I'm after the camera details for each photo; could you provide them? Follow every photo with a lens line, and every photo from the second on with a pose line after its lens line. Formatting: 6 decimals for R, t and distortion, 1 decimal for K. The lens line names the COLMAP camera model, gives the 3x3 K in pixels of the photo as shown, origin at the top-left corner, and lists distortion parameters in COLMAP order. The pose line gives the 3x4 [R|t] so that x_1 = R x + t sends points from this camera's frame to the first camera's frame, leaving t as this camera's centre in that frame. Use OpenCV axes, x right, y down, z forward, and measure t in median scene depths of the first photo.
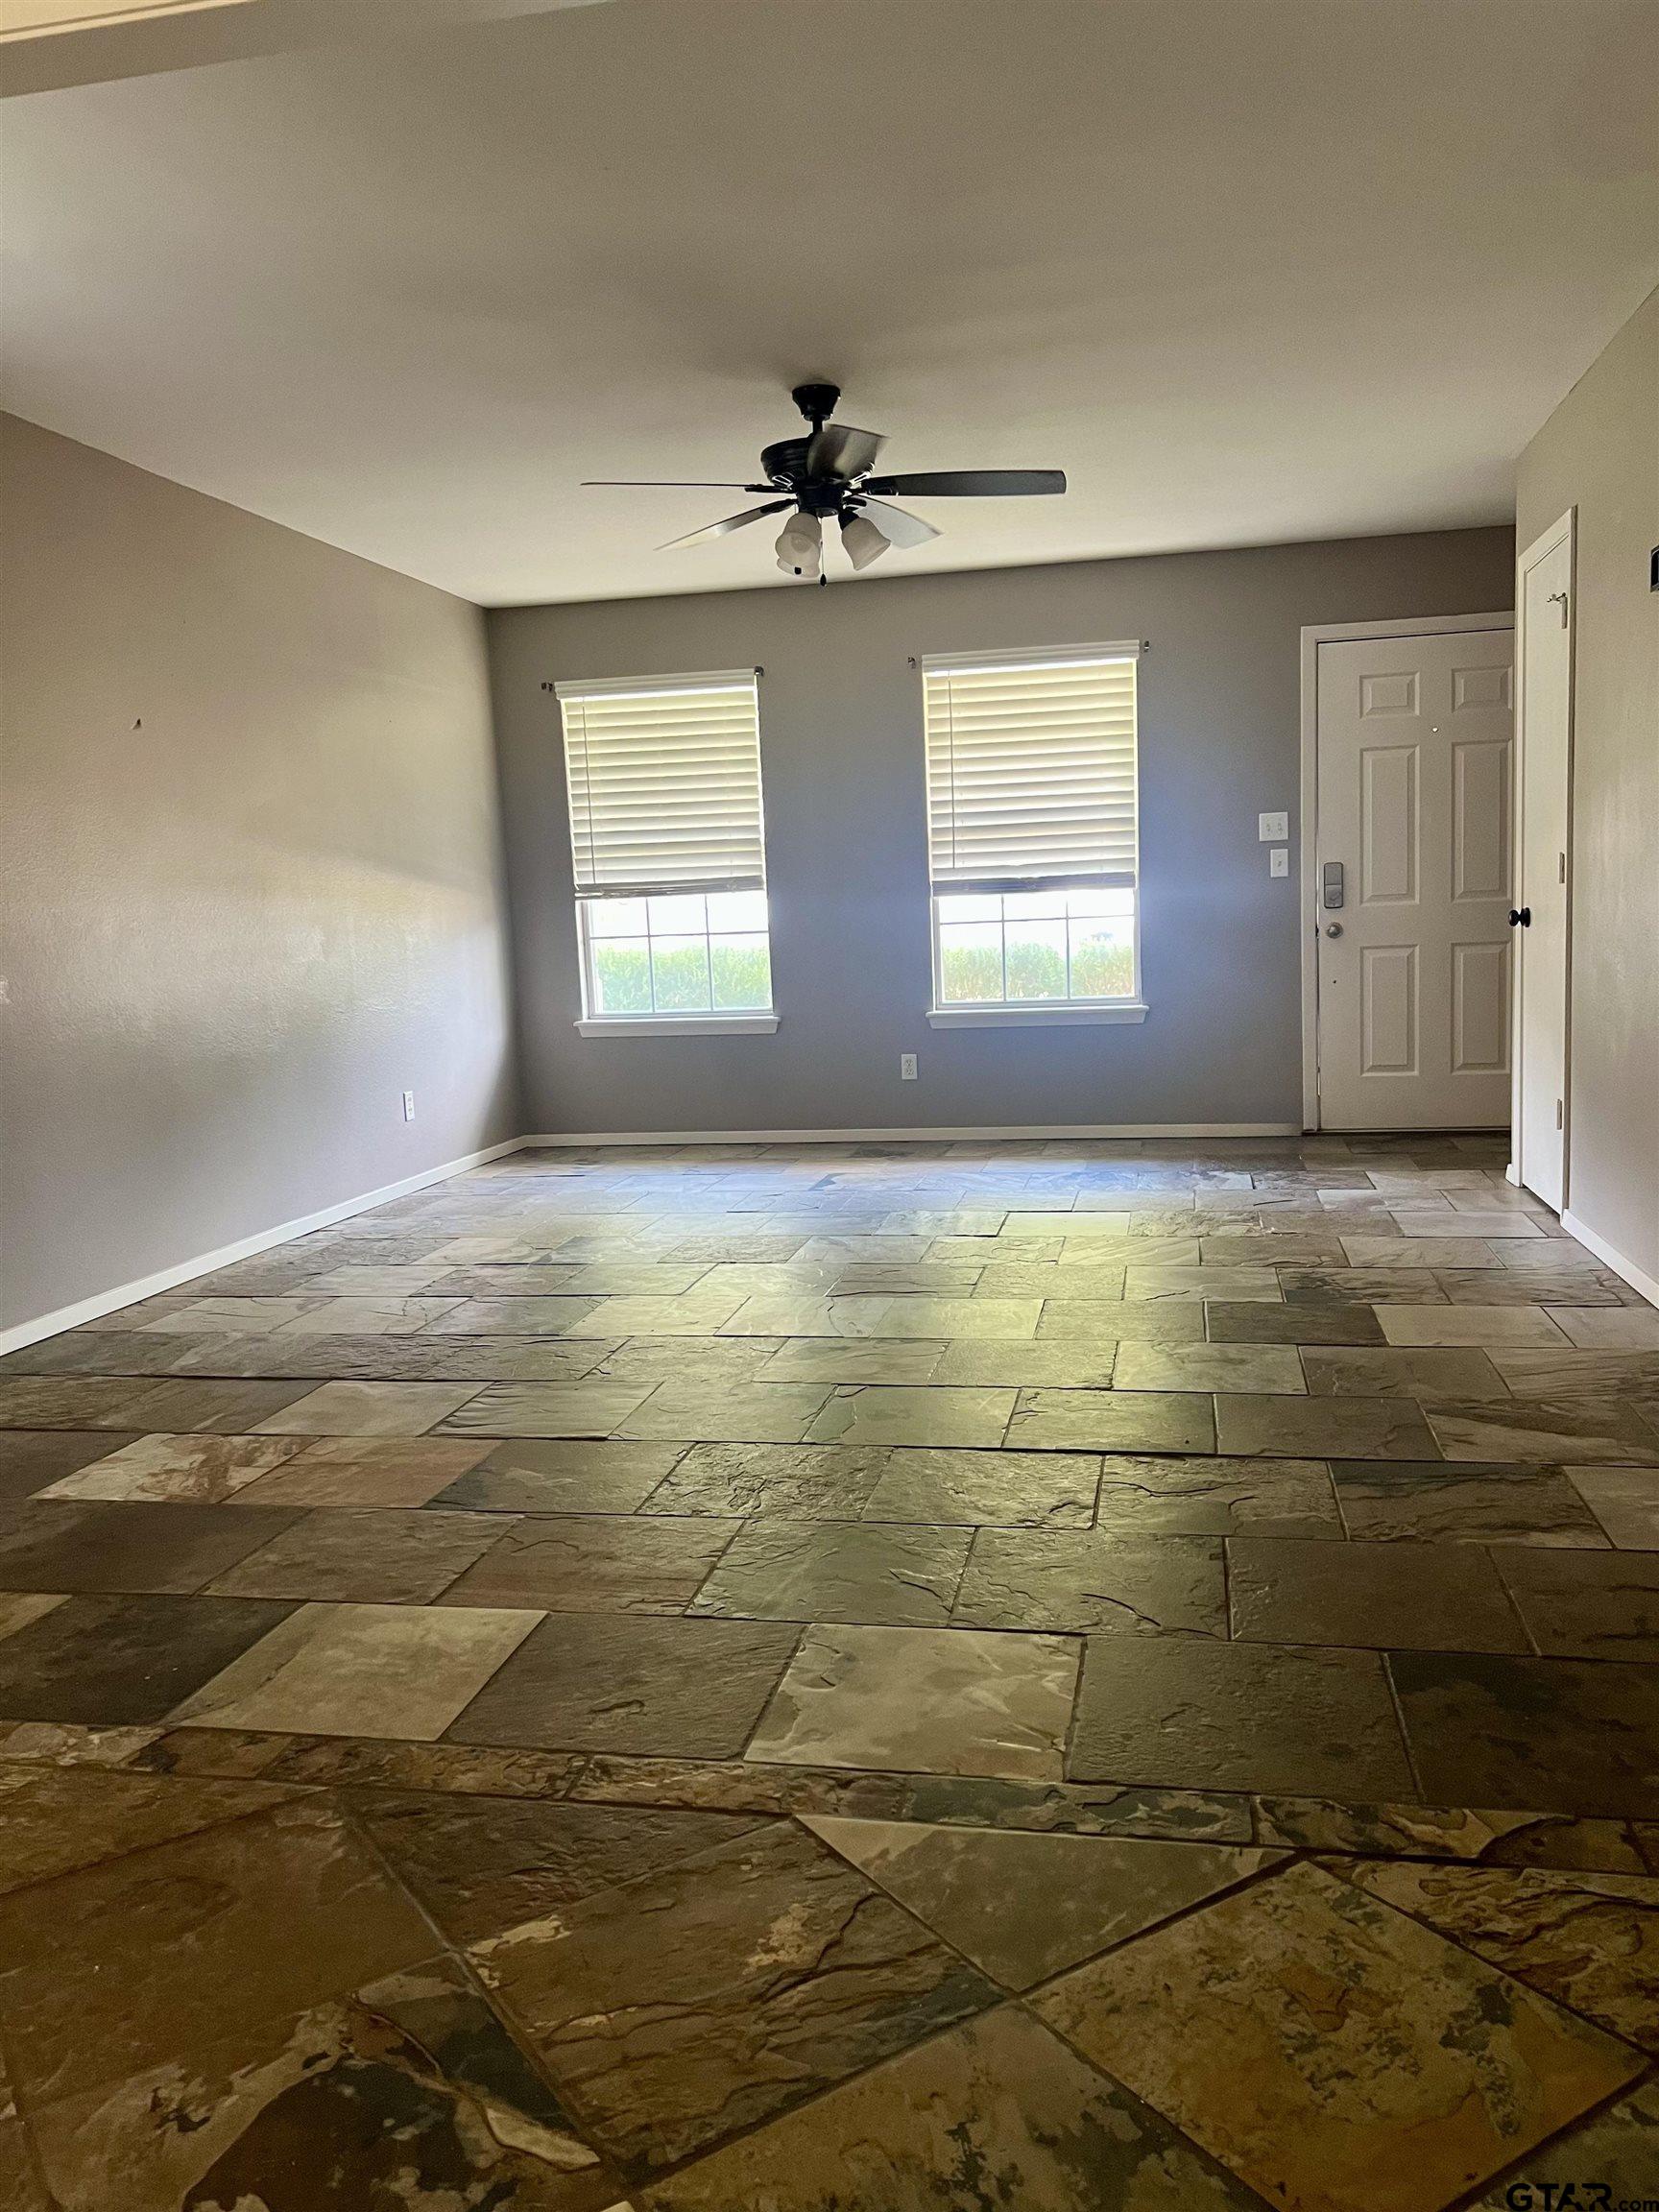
lens RADIAL K [[1659.7, 0, 838.8], [0, 1659.7, 1109.7], [0, 0, 1]] dist [0.041564, -0.037586]
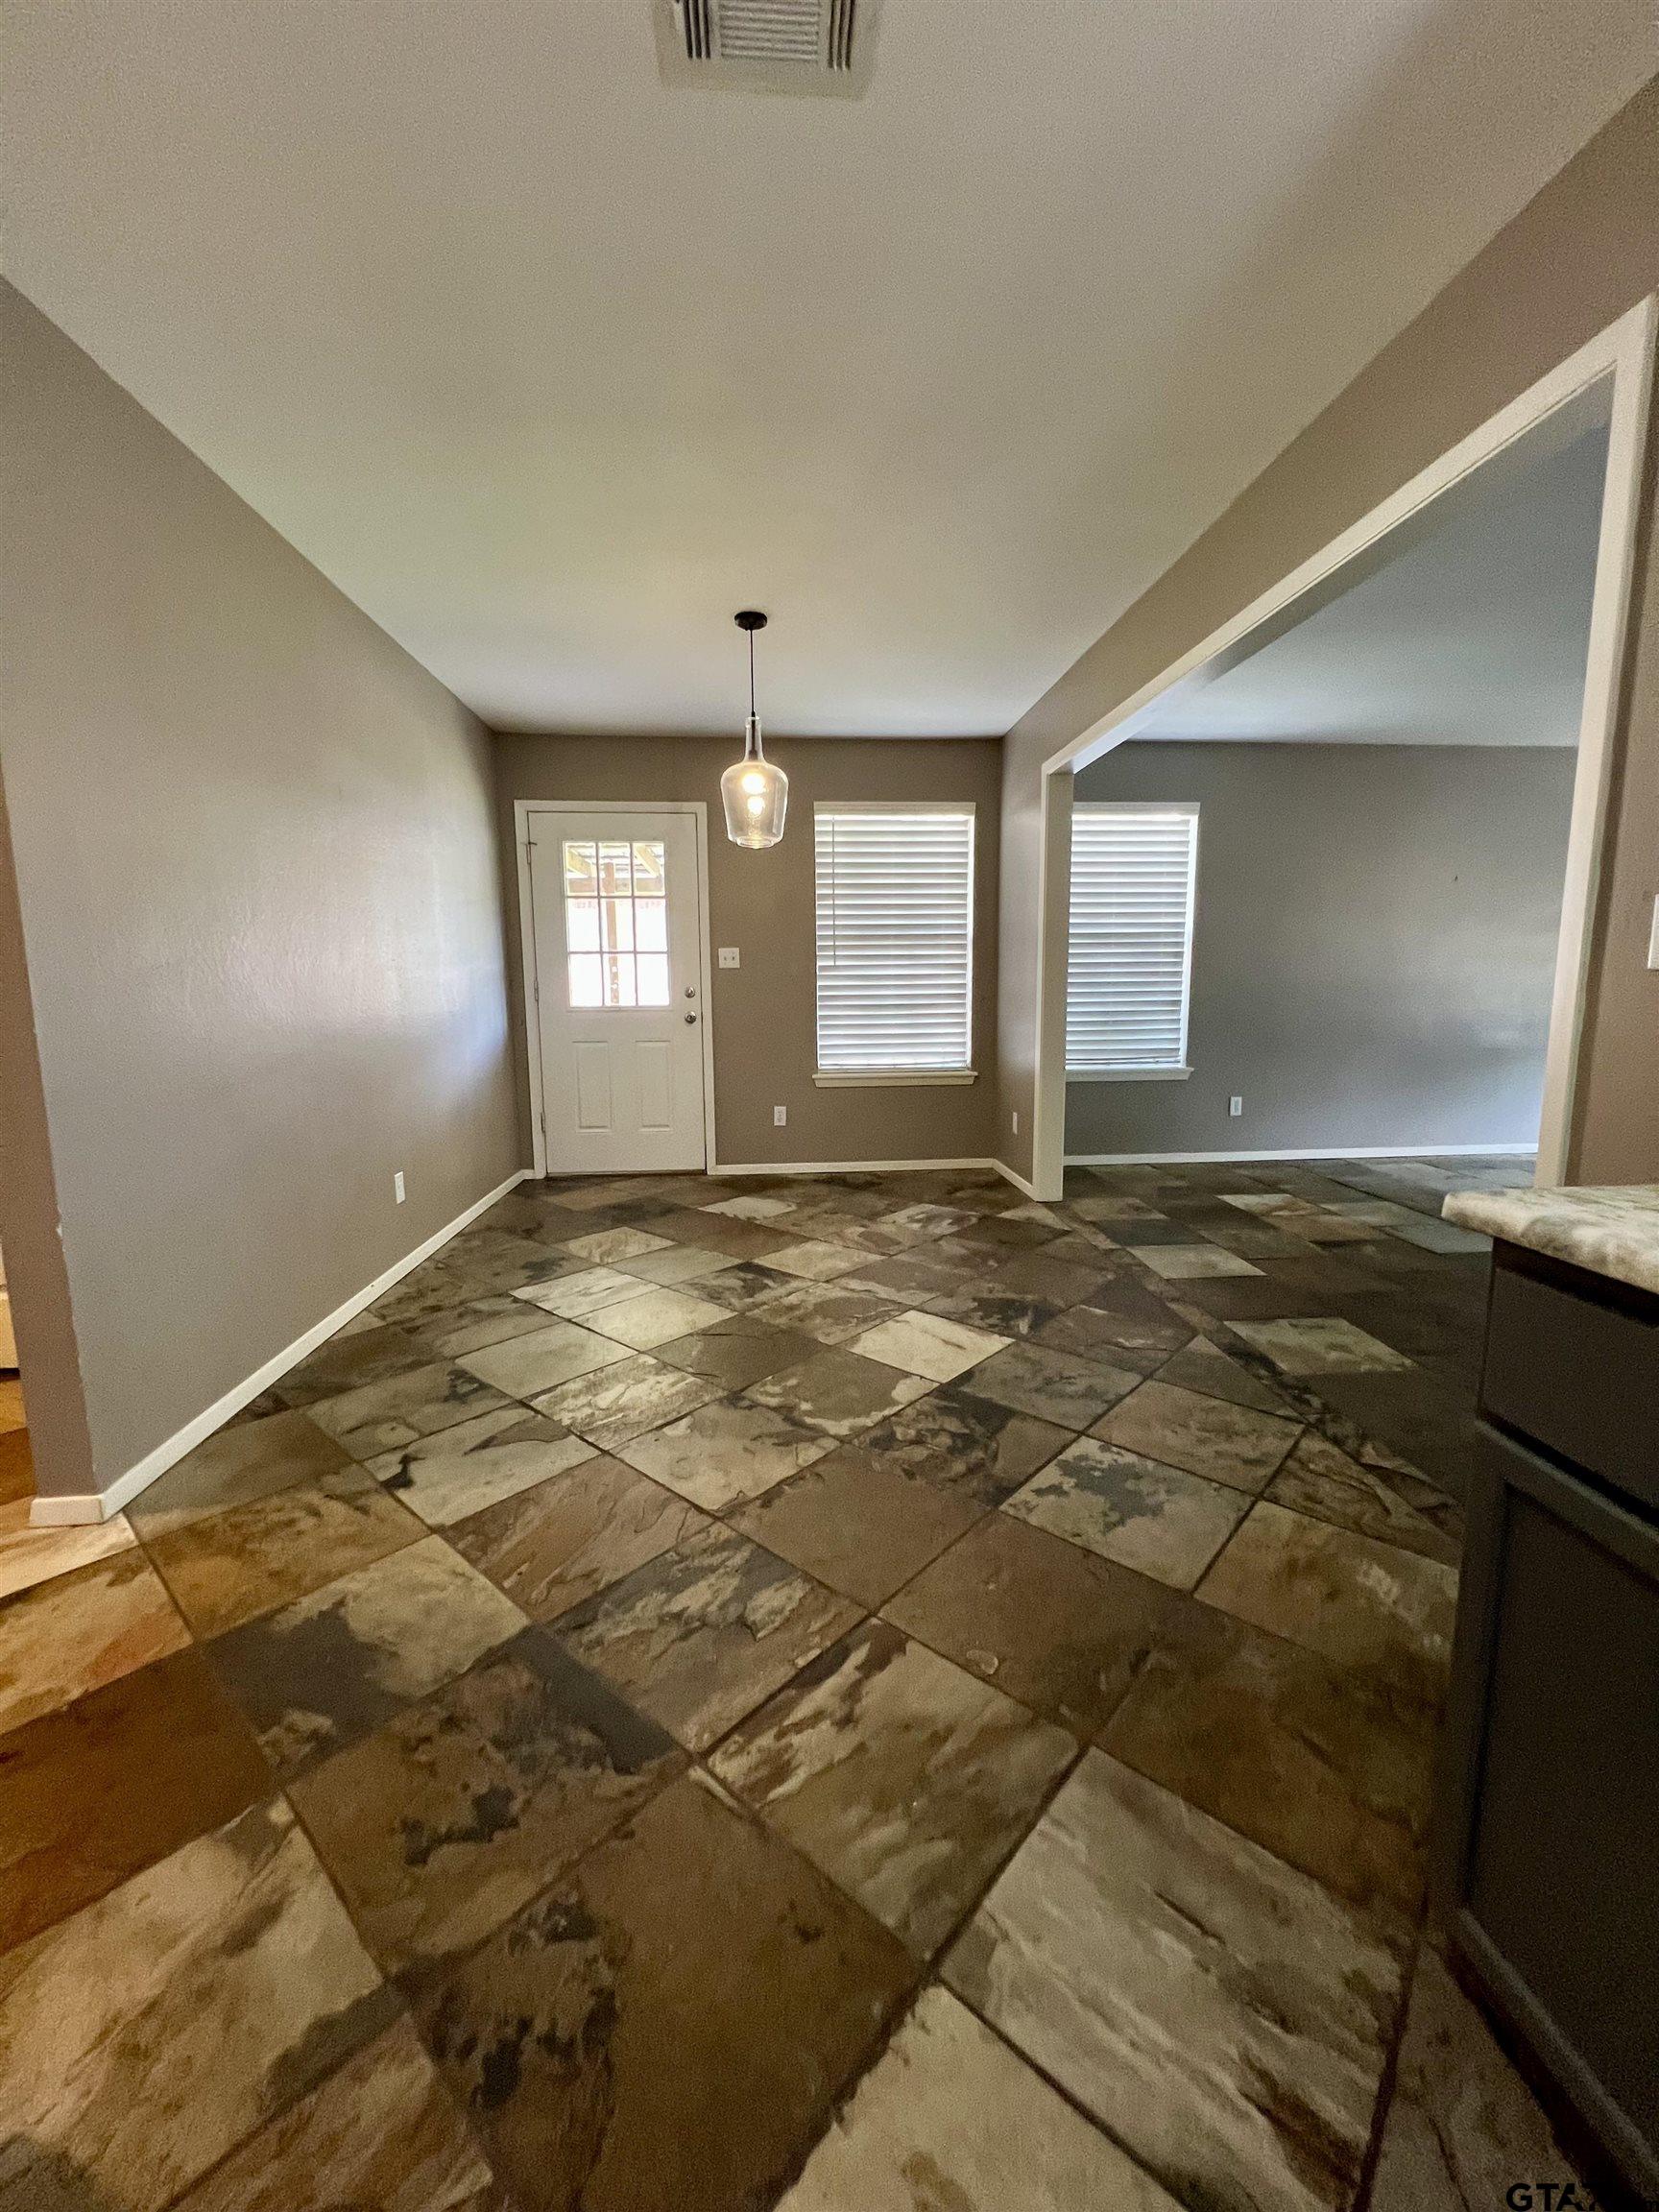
lens RADIAL K [[883.9, 0, 833.9], [0, 883.9, 1105.4], [0, 0, 1]] dist [-0.003925, 0.001704]
pose [[0.267976, 0.175621, -0.947283, 0.665739], [-0.119980, 0.981674, 0.148056, -0.046445], [0.955926, 0.073979, 0.284136, 0.005262]]
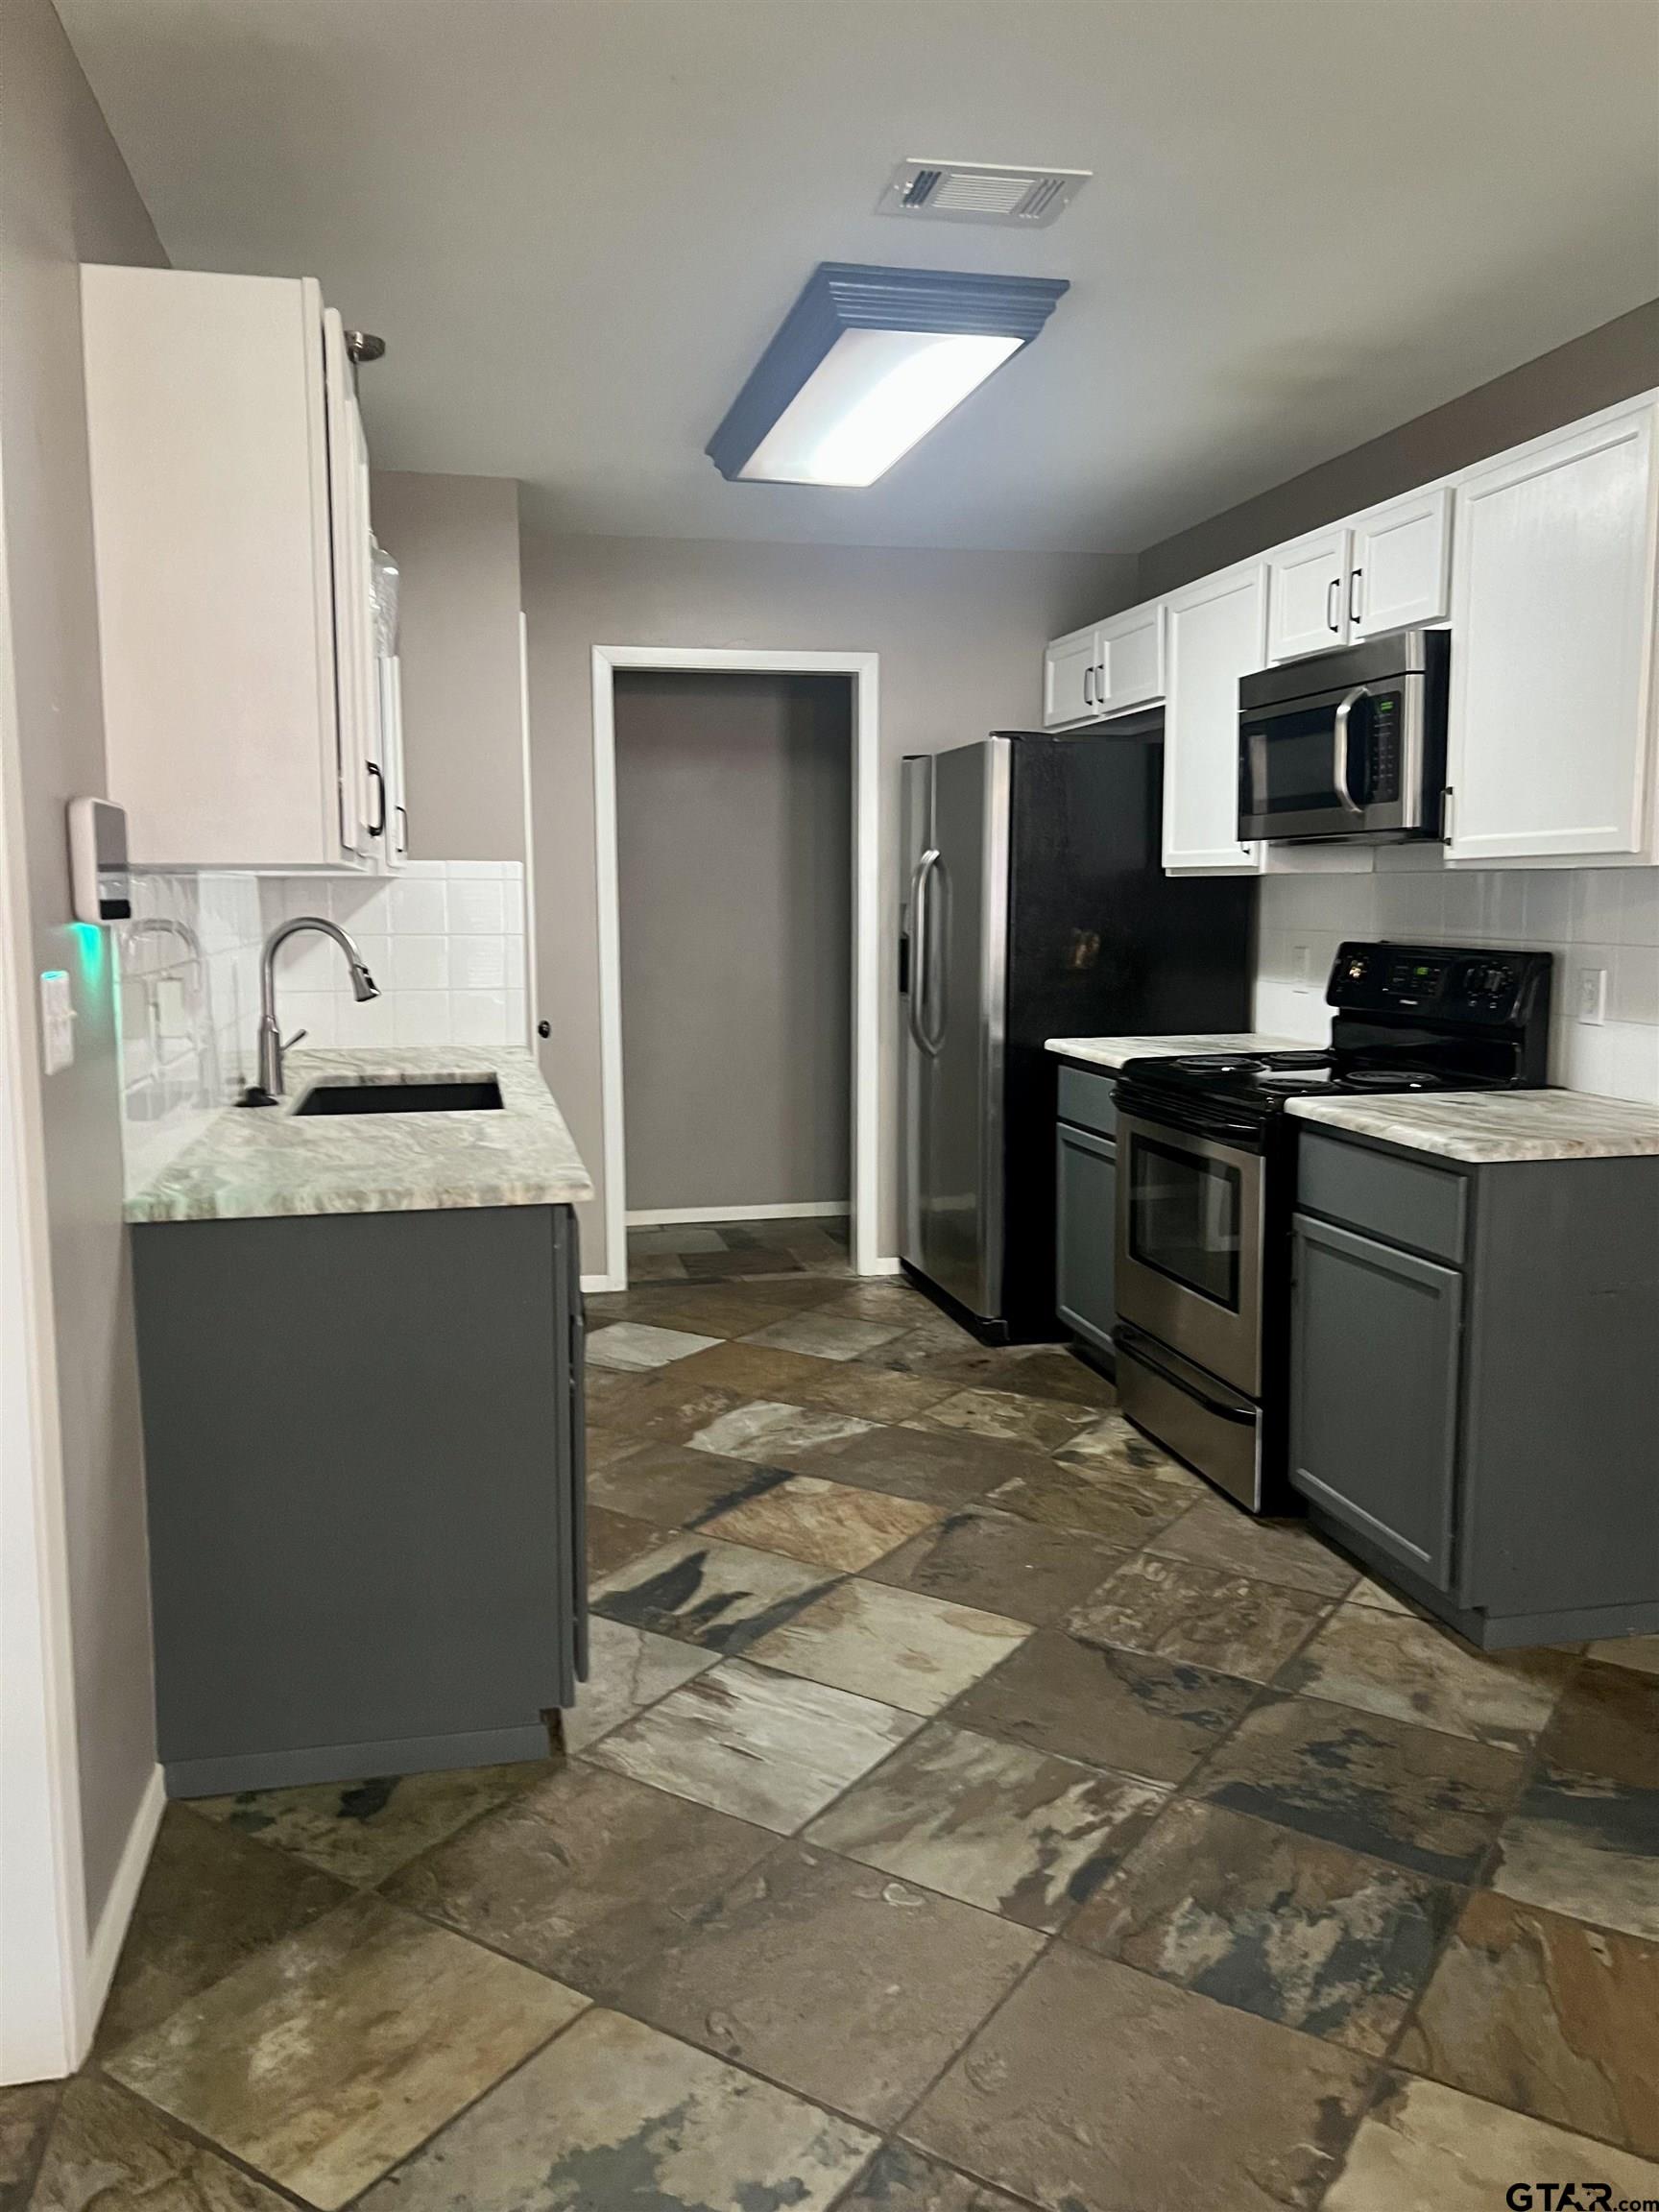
lens RADIAL K [[1659.7, 0, 822.7], [0, 1659.7, 1095.2], [0, 0, 1]] dist [0.041564, -0.037586]
pose [[-0.396149, -0.068000, 0.915665, -0.286191], [0.134401, 0.982218, 0.131089, -0.128411], [-0.908296, 0.174997, -0.379965, 0.461047]]
